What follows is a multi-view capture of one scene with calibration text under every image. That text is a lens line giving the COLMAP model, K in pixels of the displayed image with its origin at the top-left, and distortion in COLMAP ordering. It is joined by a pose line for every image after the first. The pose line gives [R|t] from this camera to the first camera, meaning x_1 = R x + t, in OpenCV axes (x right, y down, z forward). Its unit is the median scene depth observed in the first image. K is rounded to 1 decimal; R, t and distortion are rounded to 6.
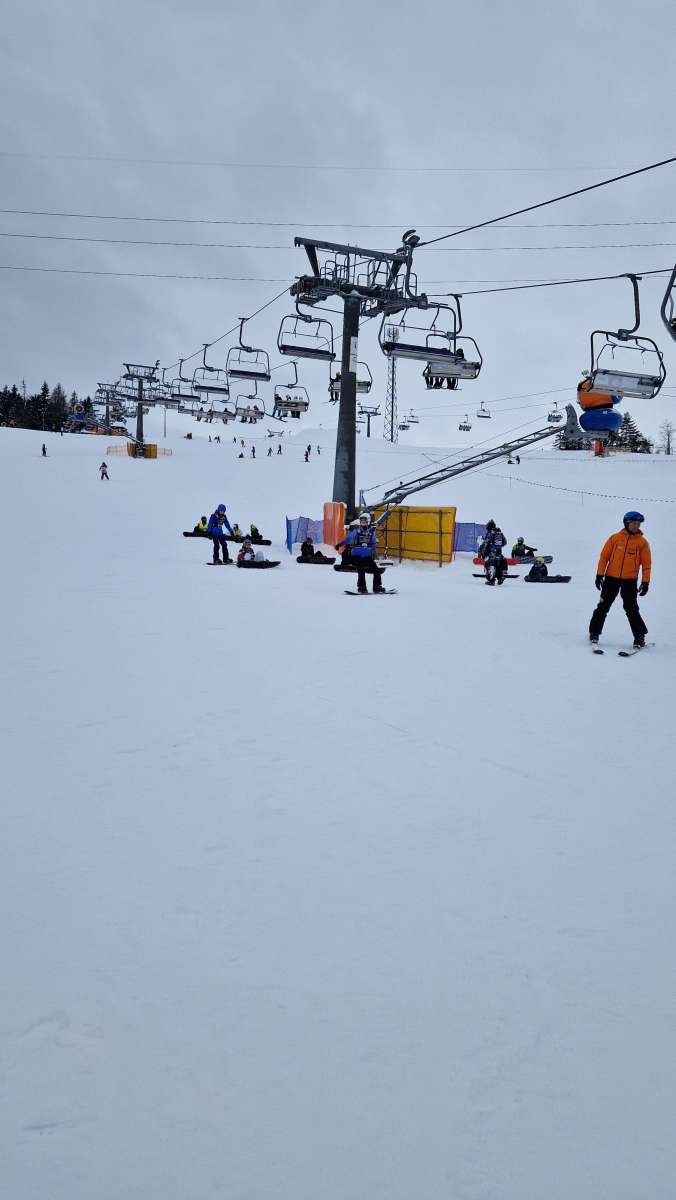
lens RADIAL K [[789.6, 0, 338.0], [0, 789.6, 600.0], [0, 0, 1]] dist [0.081721, 0.000347]
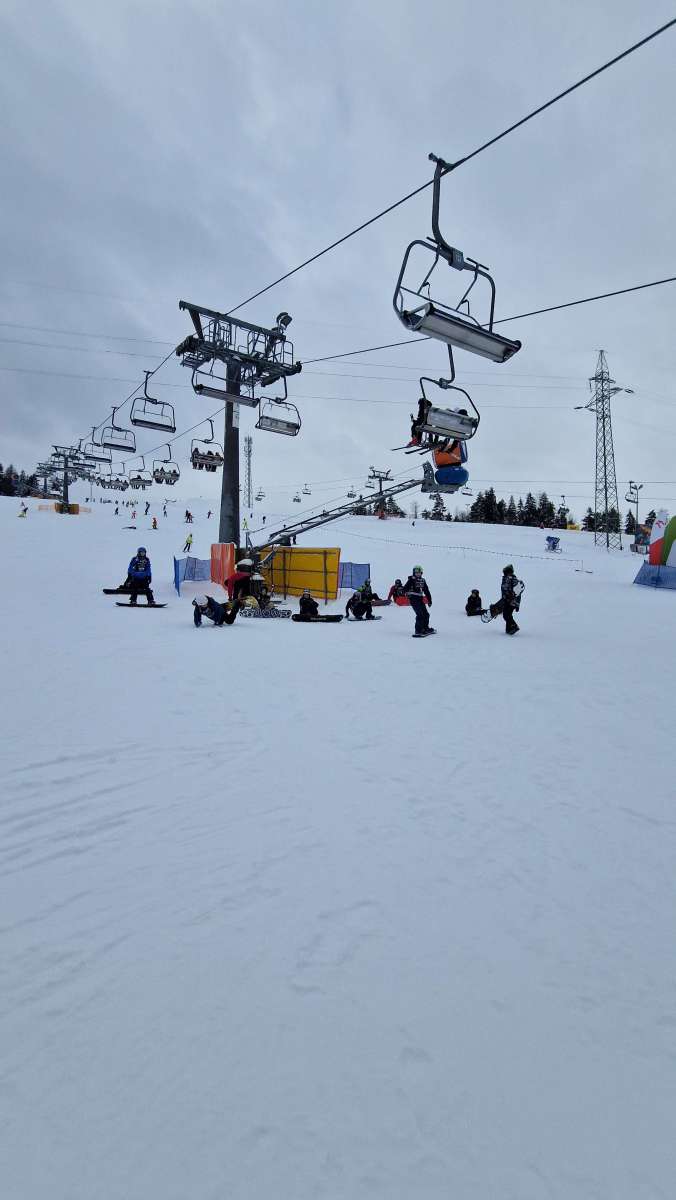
lens RADIAL K [[486.6, 0, 330.1], [0, 486.6, 593.0], [0, 0, 1]] dist [-0.000089, 0.000009]
pose [[0.972460, -0.017221, 0.232432, -0.015641], [0.024122, 0.999348, -0.026883, -0.034900], [-0.231818, 0.031749, 0.972241, 0.325458]]
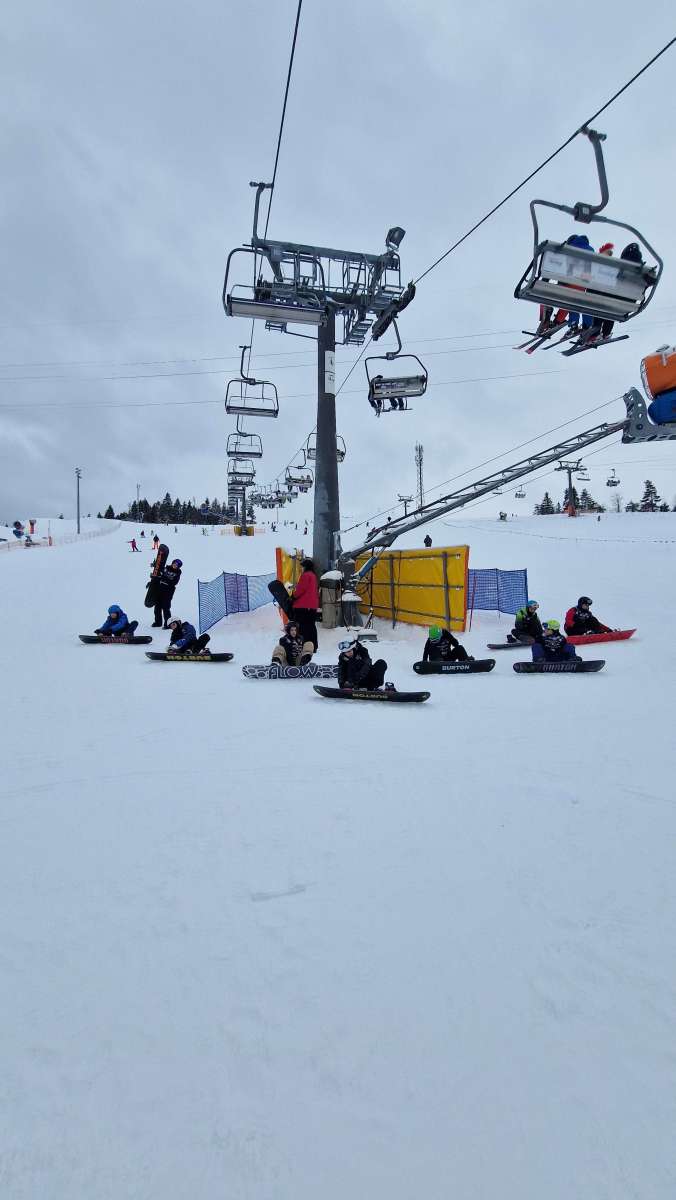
lens RADIAL K [[486.6, 0, 330.1], [0, 486.6, 593.0], [0, 0, 1]] dist [-0.000089, 0.000009]
pose [[0.990613, -0.041554, -0.130231, 0.078176], [0.033806, 0.997556, -0.061154, -0.052269], [0.132454, 0.056178, 0.989596, 0.532779]]
